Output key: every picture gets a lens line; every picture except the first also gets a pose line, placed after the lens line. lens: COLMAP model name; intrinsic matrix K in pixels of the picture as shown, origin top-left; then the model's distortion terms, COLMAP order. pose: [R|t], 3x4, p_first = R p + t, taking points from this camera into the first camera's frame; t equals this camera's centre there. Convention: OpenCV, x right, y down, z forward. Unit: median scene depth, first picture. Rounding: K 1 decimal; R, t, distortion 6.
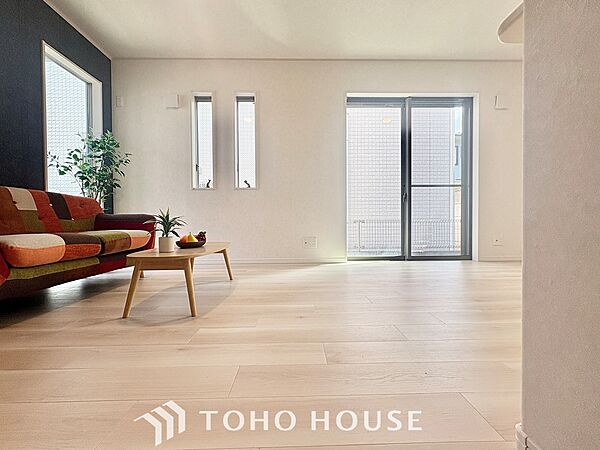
lens RADIAL K [[240.3, 0, 299.5], [0, 240.3, 223.9], [0, 0, 1]] dist [-0.000129, 0.000498]
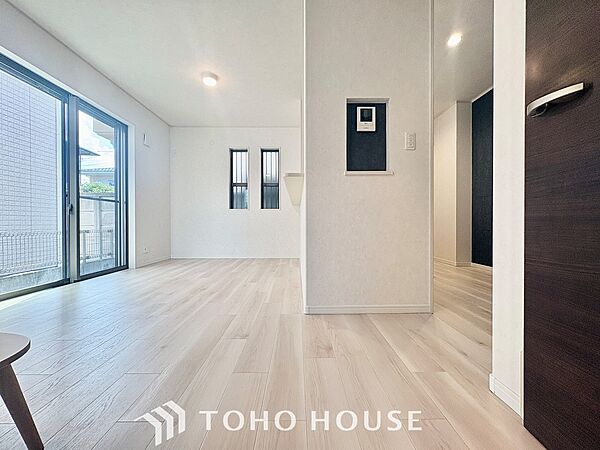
lens RADIAL K [[240.3, 0, 299.1], [0, 240.3, 225.1], [0, 0, 1]] dist [-0.000129, 0.000498]
pose [[0.010913, -0.000094, 0.999940, -0.415301], [0.012731, 0.999919, -0.000045, -0.045294], [-0.999859, 0.012730, 0.010913, 0.180579]]
